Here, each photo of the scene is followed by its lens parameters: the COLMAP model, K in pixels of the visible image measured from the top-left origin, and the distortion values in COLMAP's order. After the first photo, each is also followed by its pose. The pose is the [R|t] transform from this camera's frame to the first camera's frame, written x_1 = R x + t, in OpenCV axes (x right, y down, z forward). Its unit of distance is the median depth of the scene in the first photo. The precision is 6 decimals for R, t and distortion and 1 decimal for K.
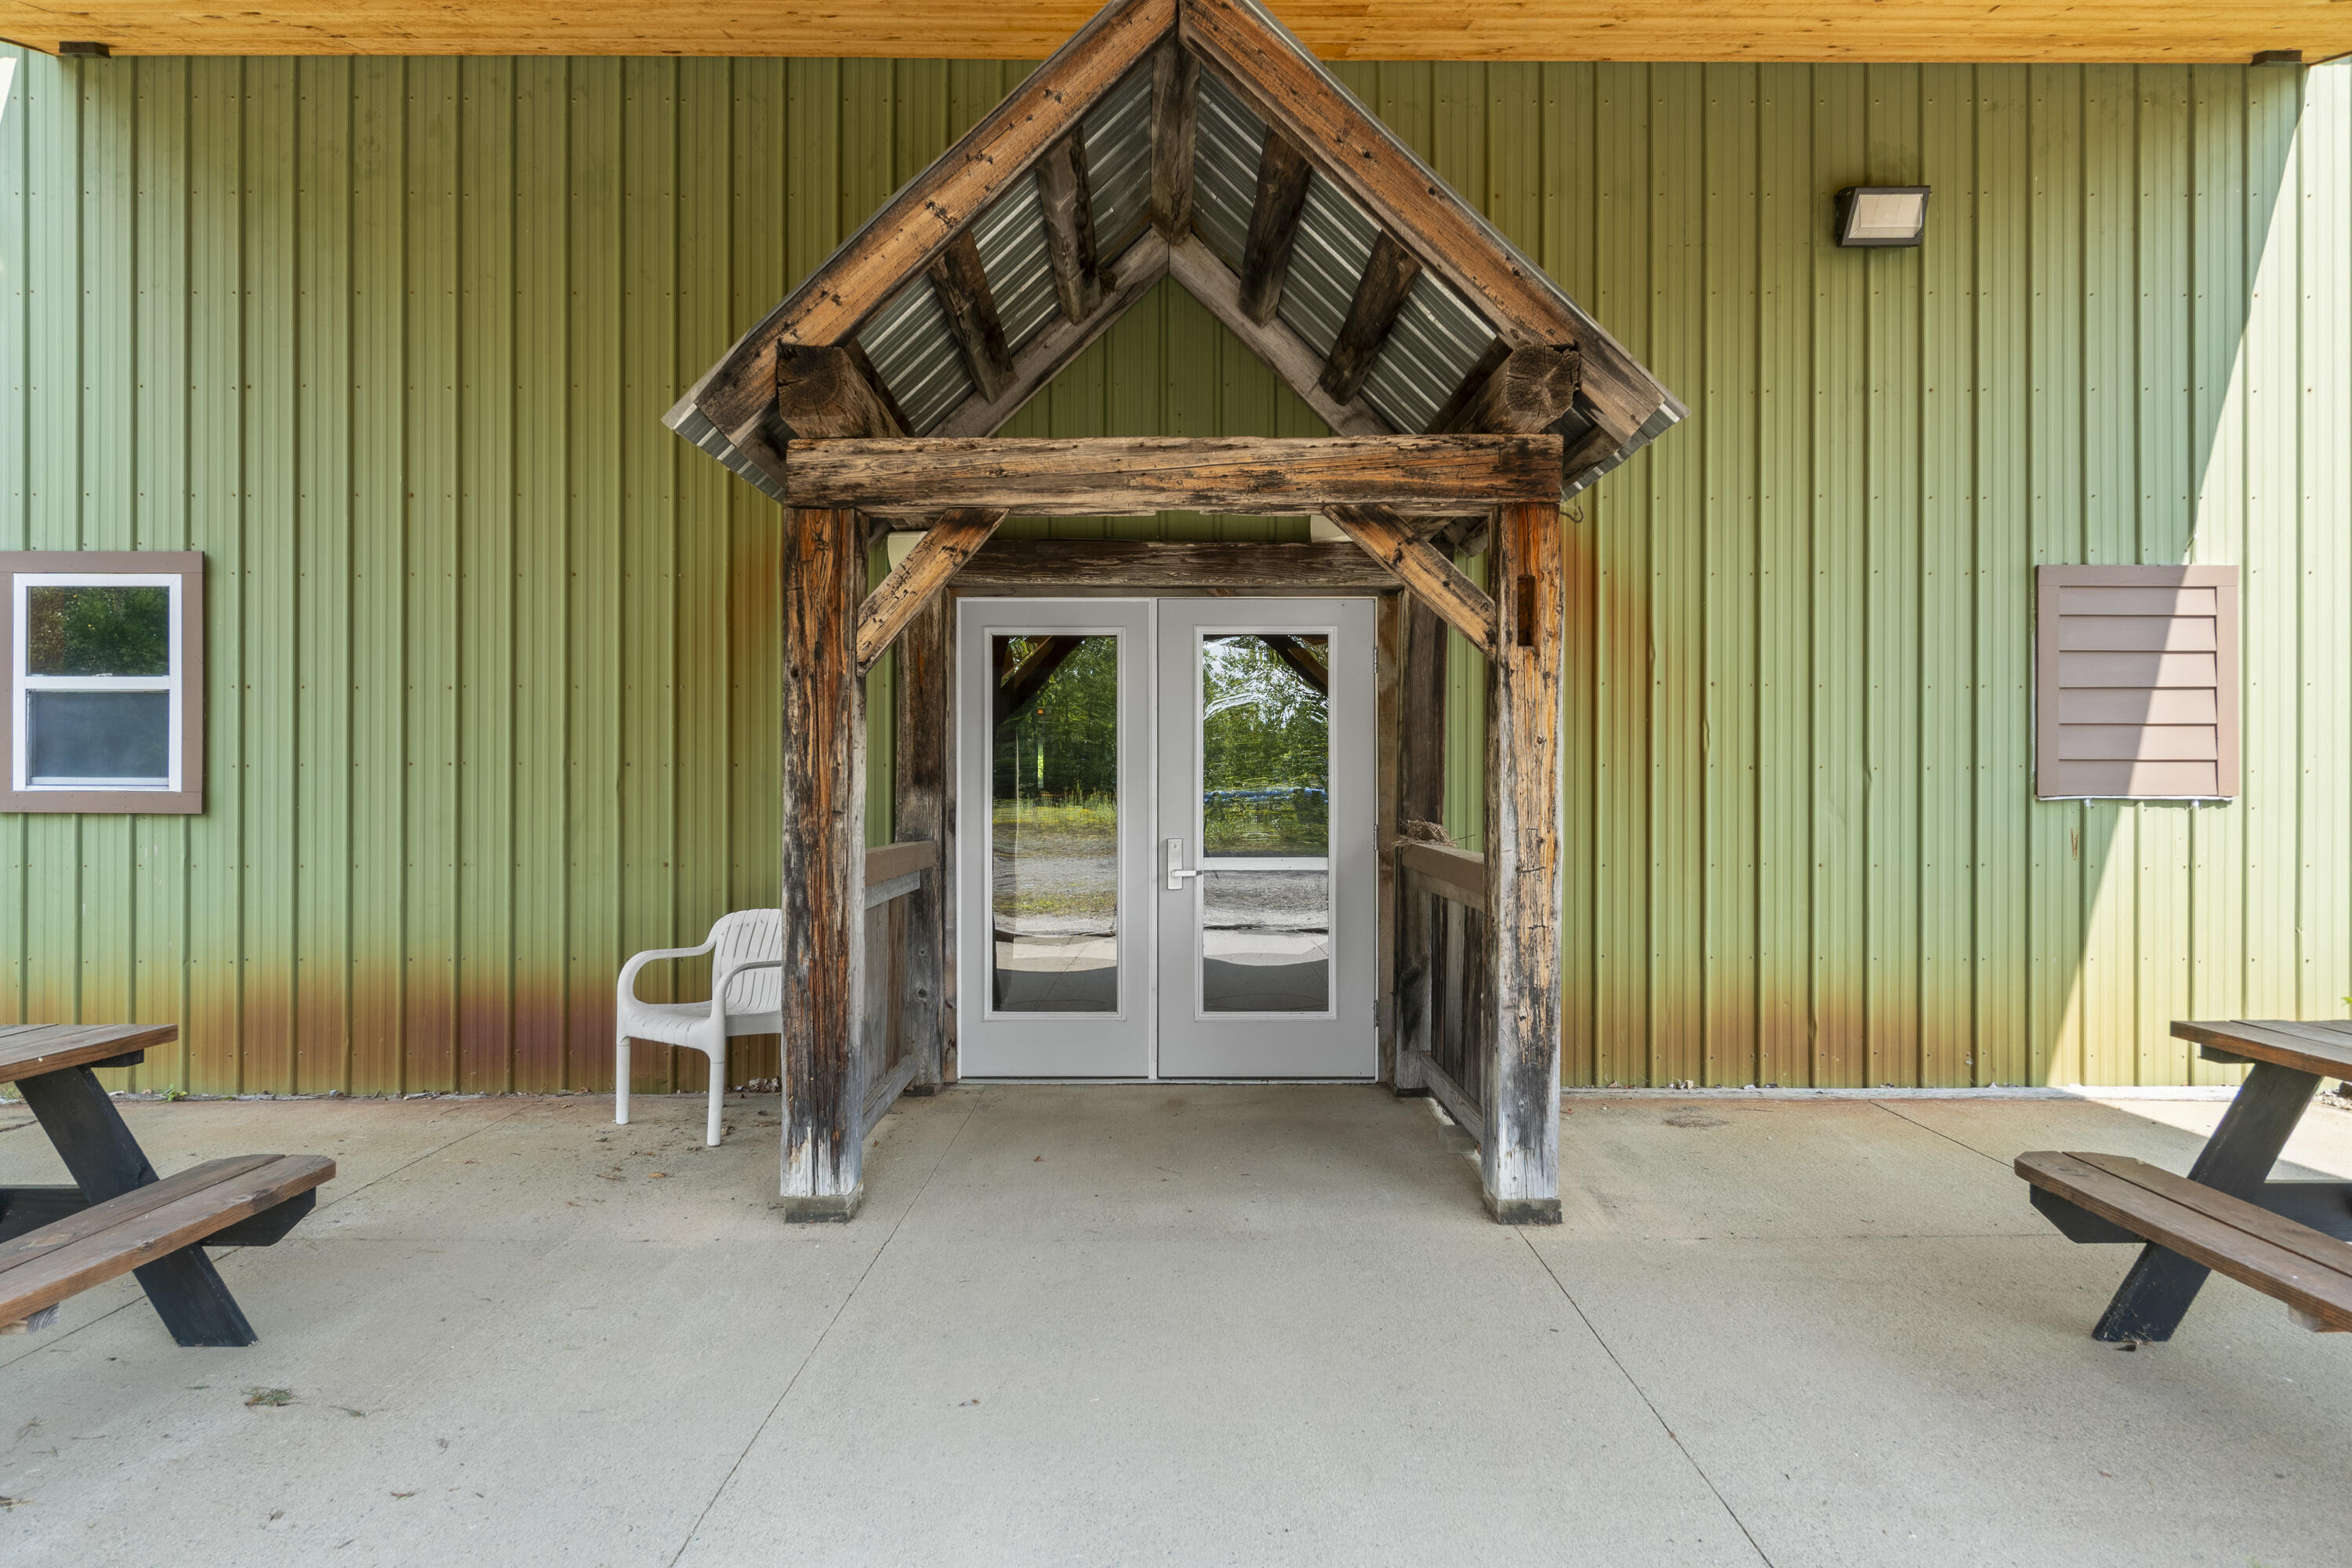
lens RADIAL K [[1558.9, 0, 1176.0], [0, 1558.9, 784.0], [0, 0, 1]] dist [-0.005009, -0.002328]
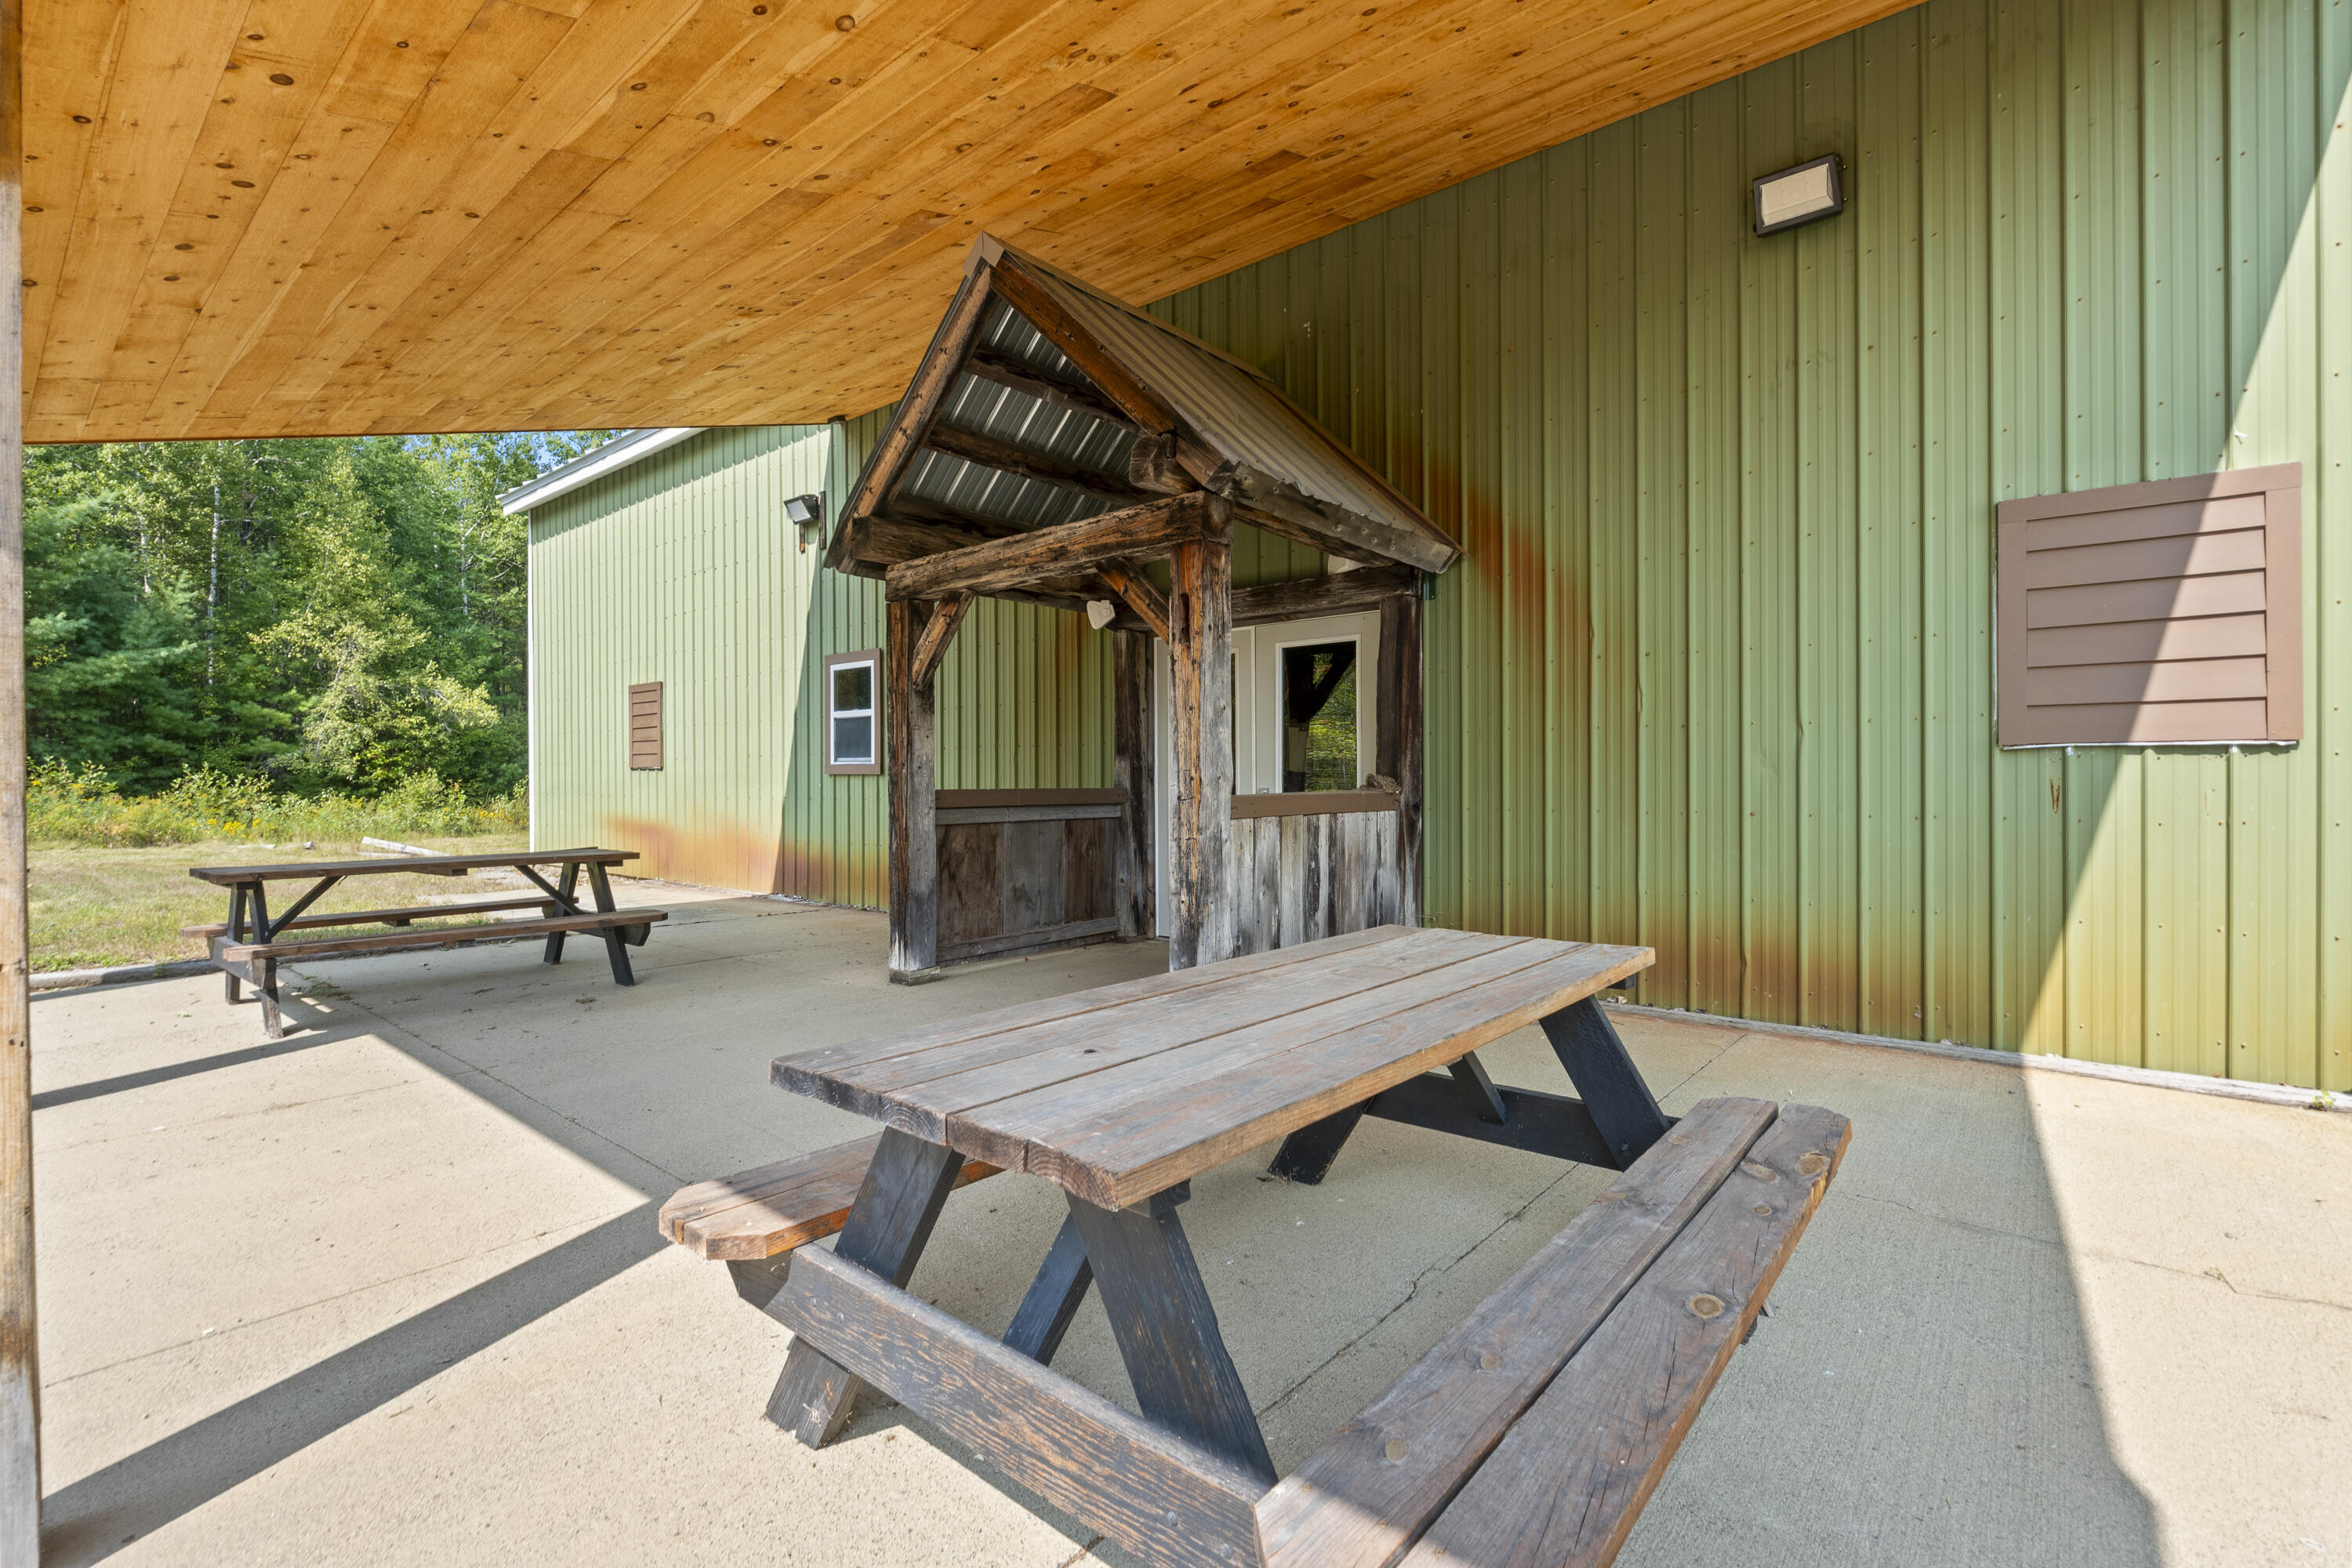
lens RADIAL K [[1085.1, 0, 1176.0], [0, 1085.1, 784.0], [0, 0, 1]] dist [-0.000565, 0.000218]
pose [[0.753320, -0.000125, -0.657654, 0.615213], [0.005230, 0.999969, 0.005801, 0.025057], [0.657633, -0.007810, 0.753298, 0.170628]]
